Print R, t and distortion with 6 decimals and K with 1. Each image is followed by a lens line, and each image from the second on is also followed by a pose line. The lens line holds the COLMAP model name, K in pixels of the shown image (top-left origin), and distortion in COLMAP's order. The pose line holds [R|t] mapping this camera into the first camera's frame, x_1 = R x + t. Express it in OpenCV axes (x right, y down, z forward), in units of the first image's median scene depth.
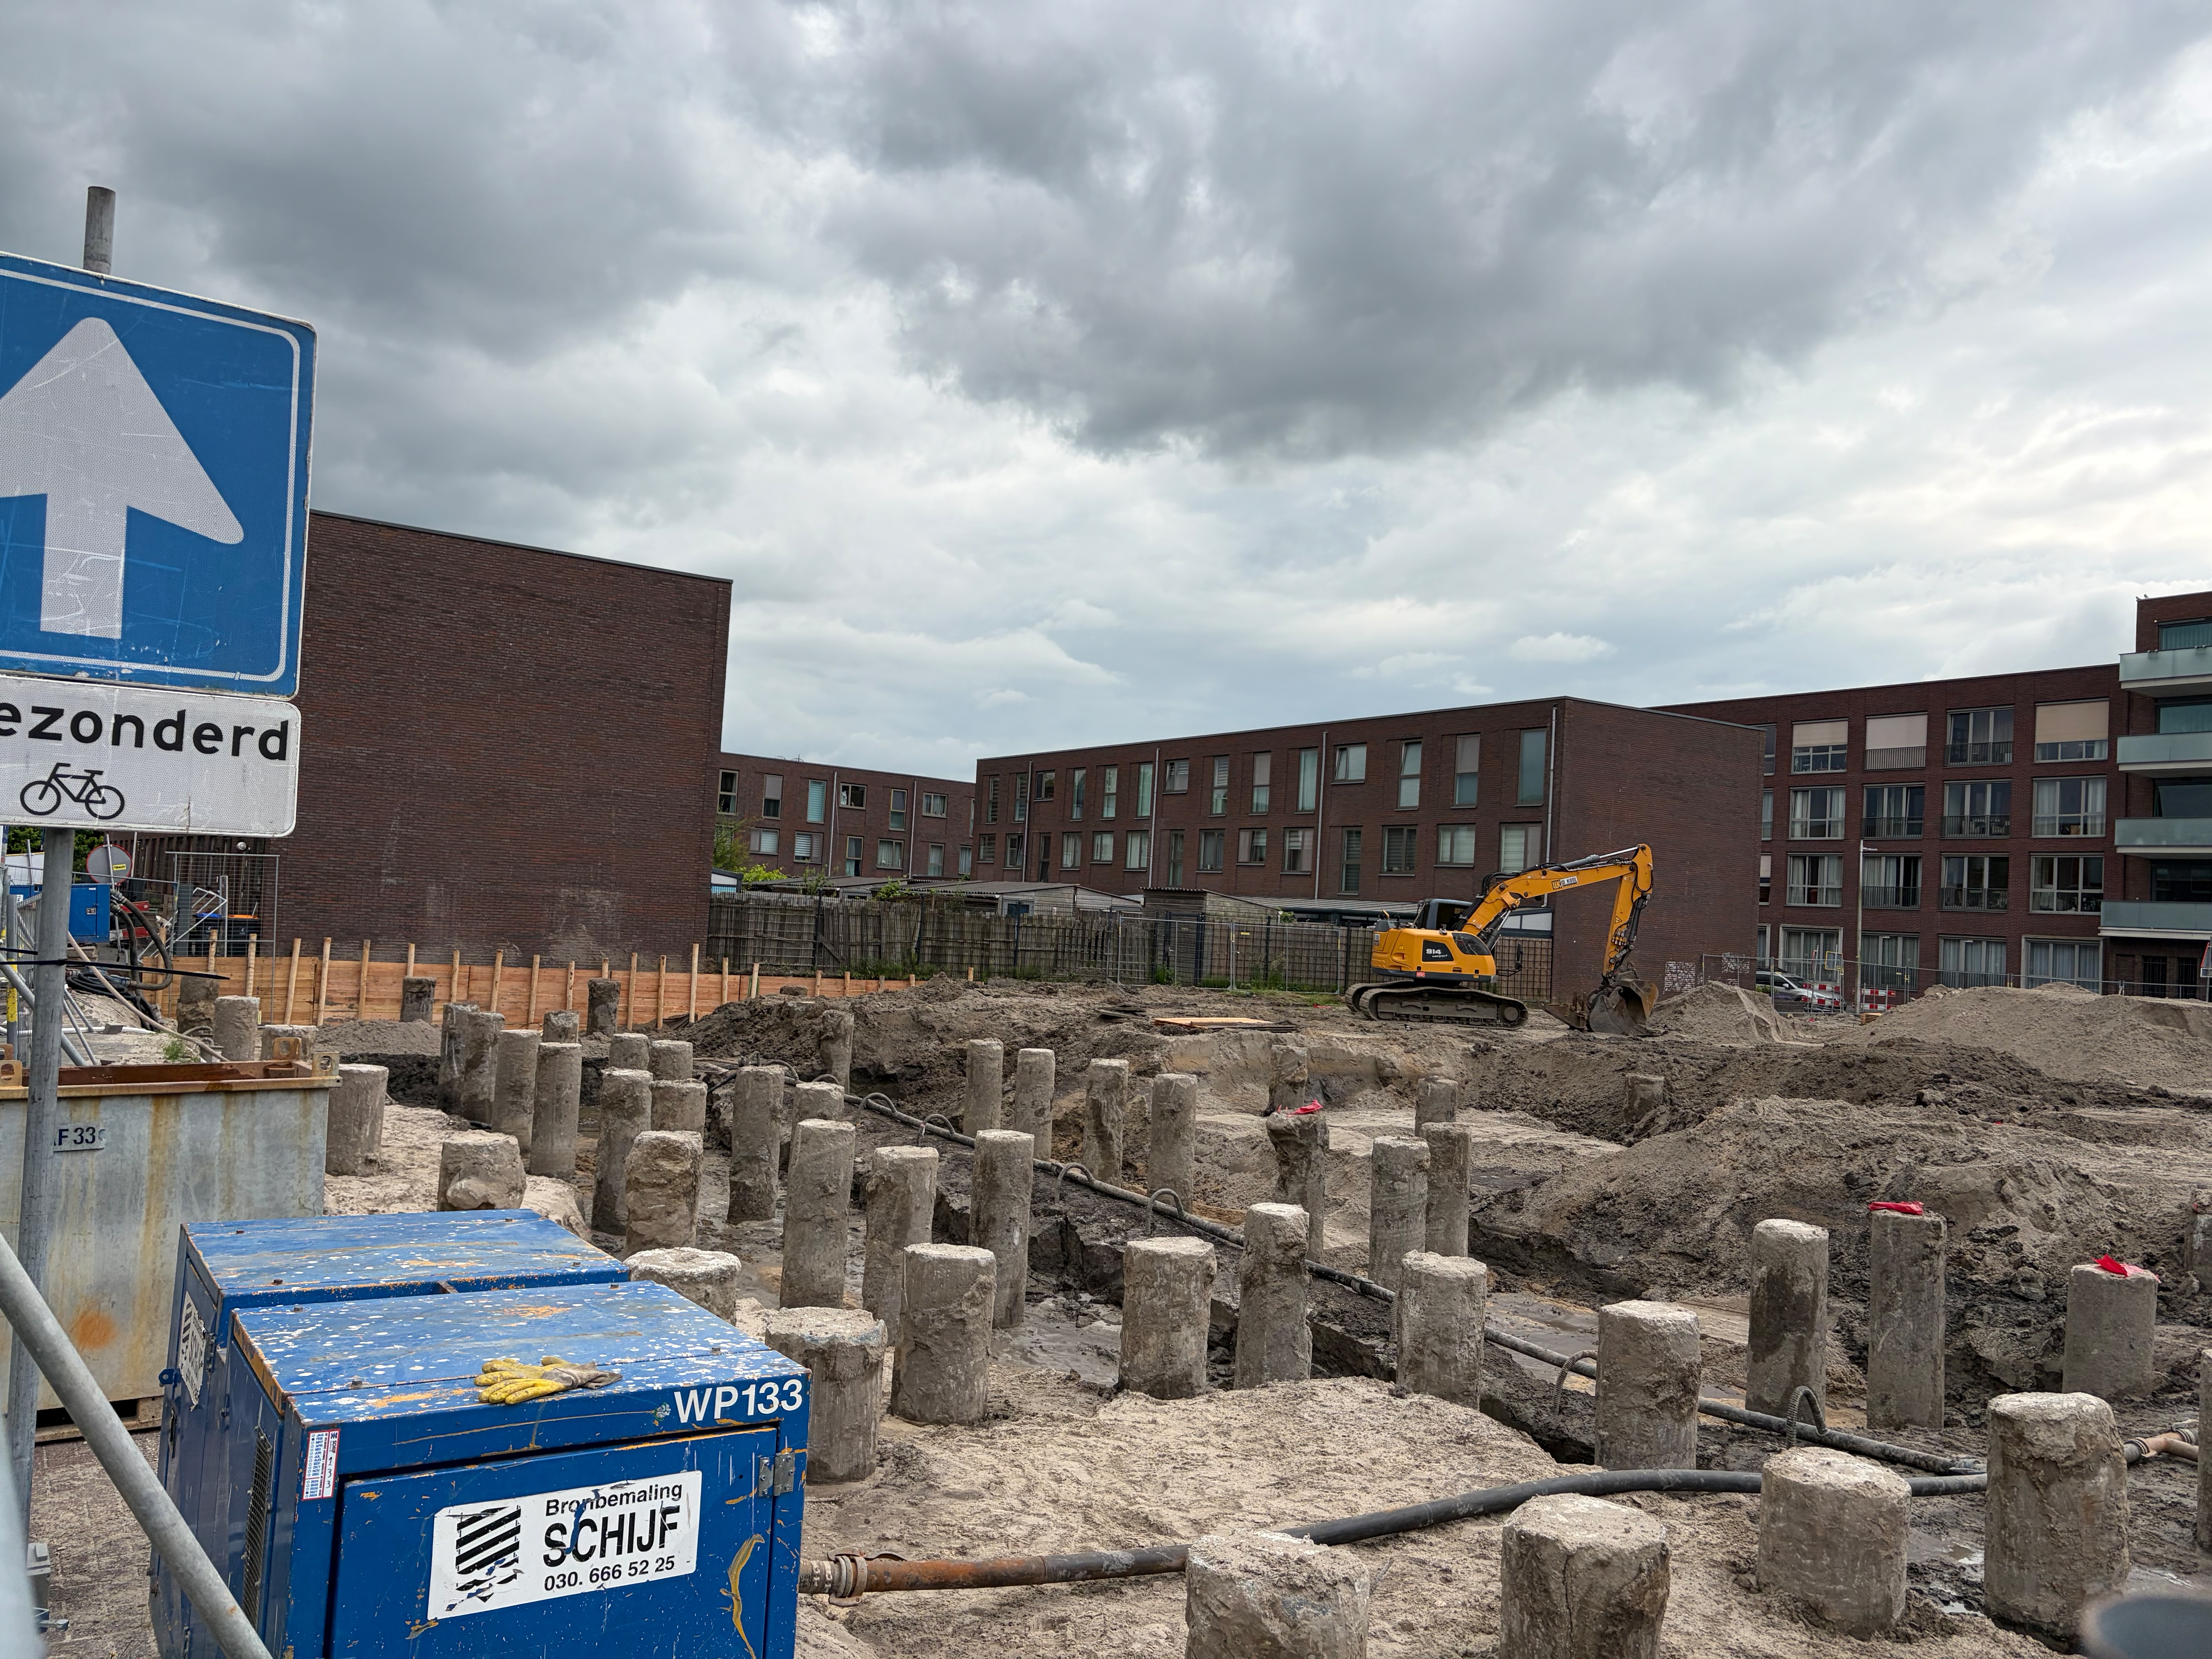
lens RADIAL K [[1670.7, 0, 1092.0], [0, 1670.7, 830.1], [0, 0, 1]] dist [0.046781, -0.042025]
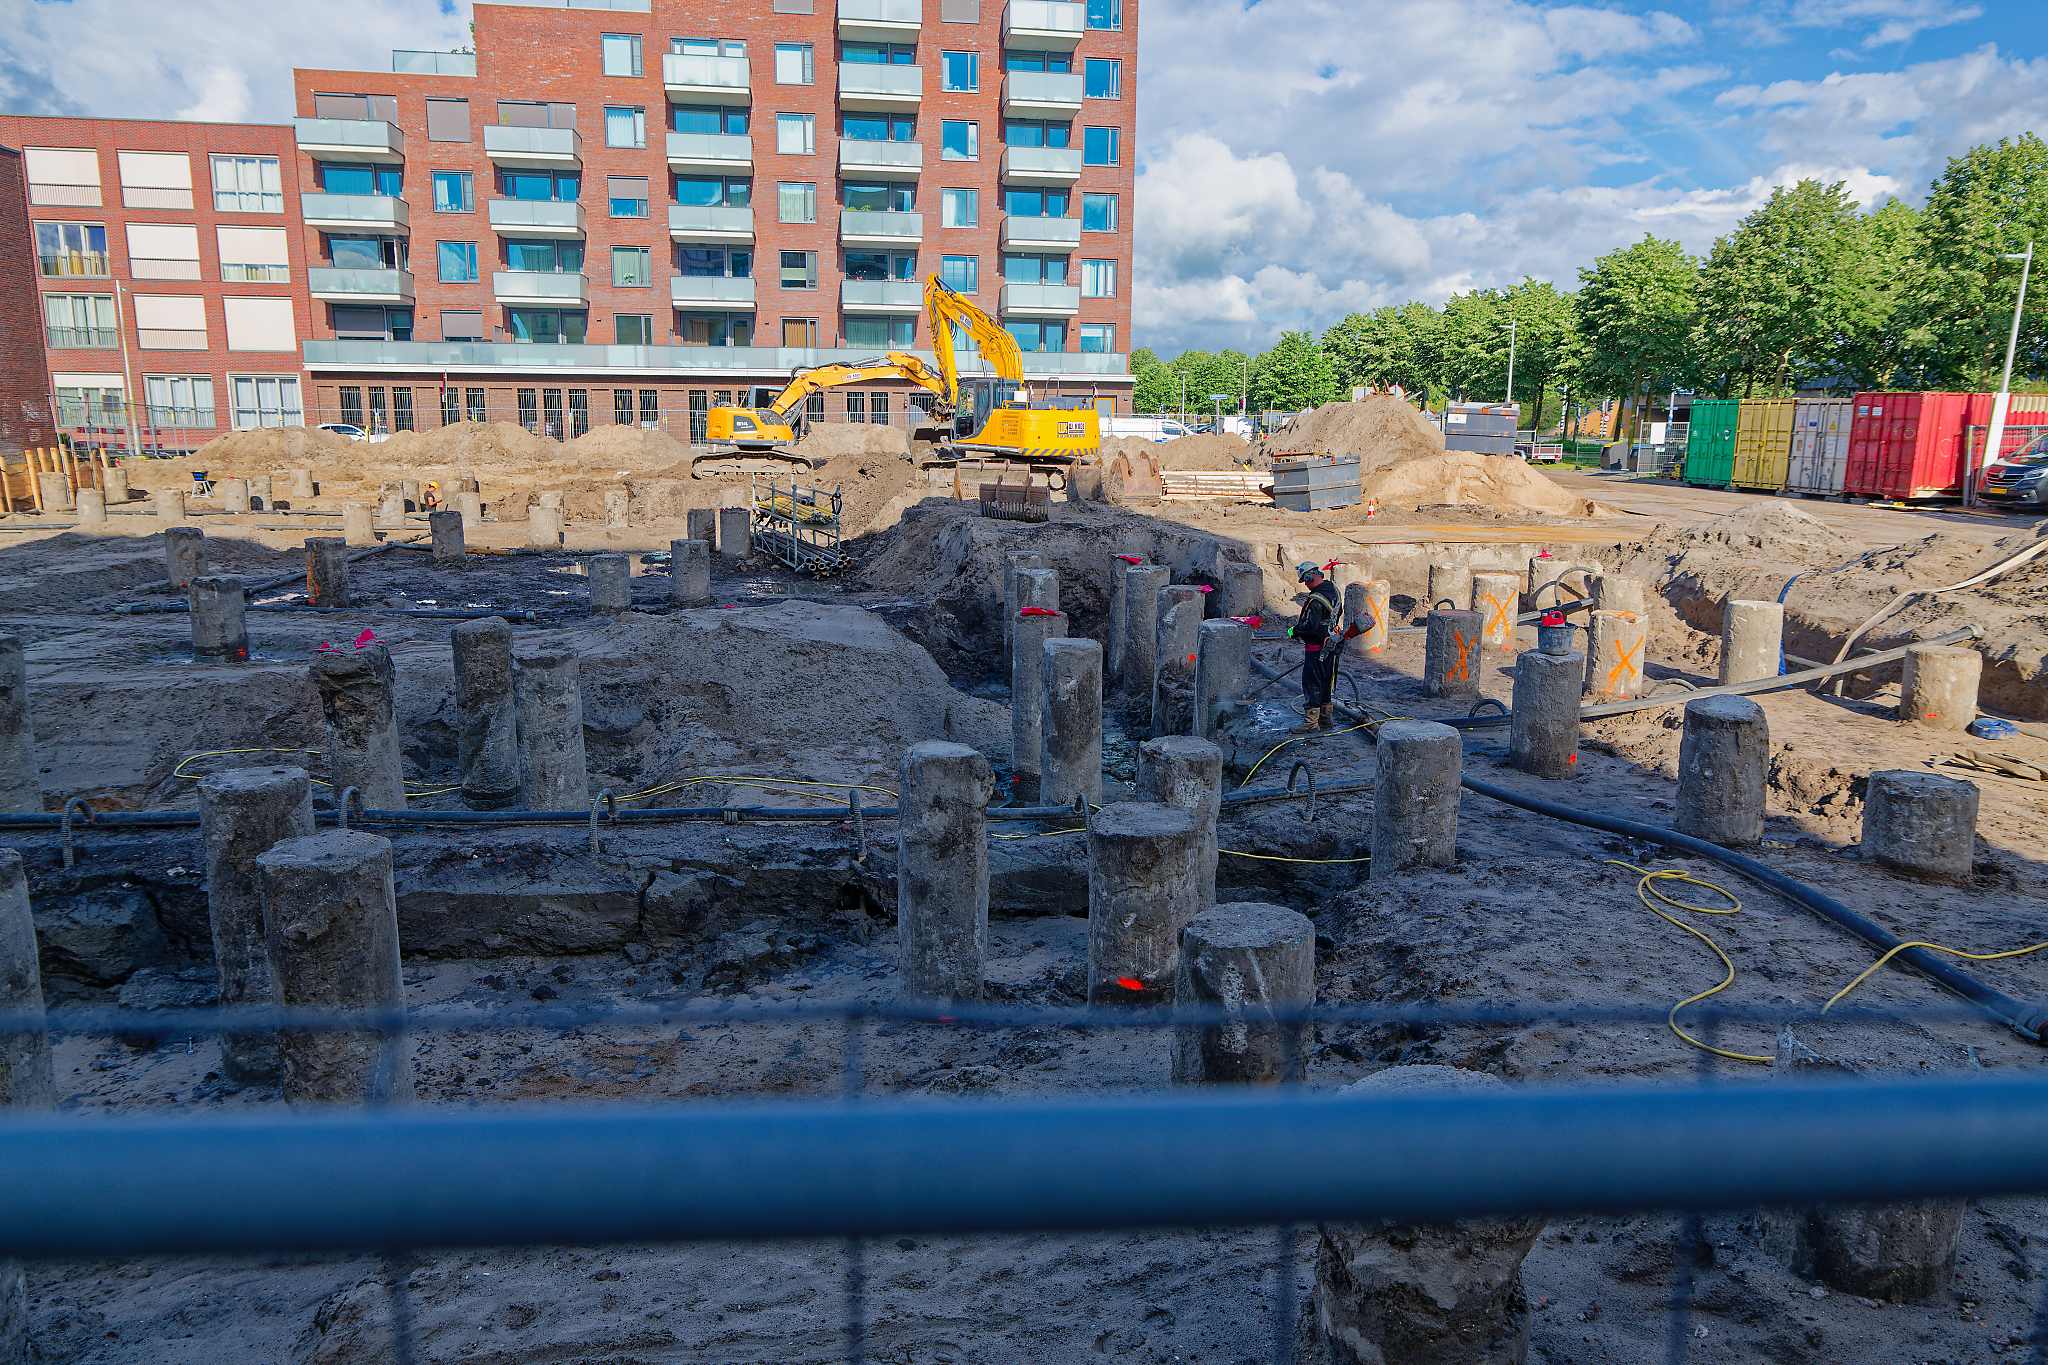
lens RADIAL K [[1364.1, 0, 1031.7], [0, 1364.1, 670.5], [0, 0, 1]] dist [-0.013978, 0.013653]
pose [[0.374080, -0.224755, 0.899750, -0.383779], [-0.035565, 0.965999, 0.256090, 0.012783], [-0.926714, -0.127797, 0.353367, 0.583873]]
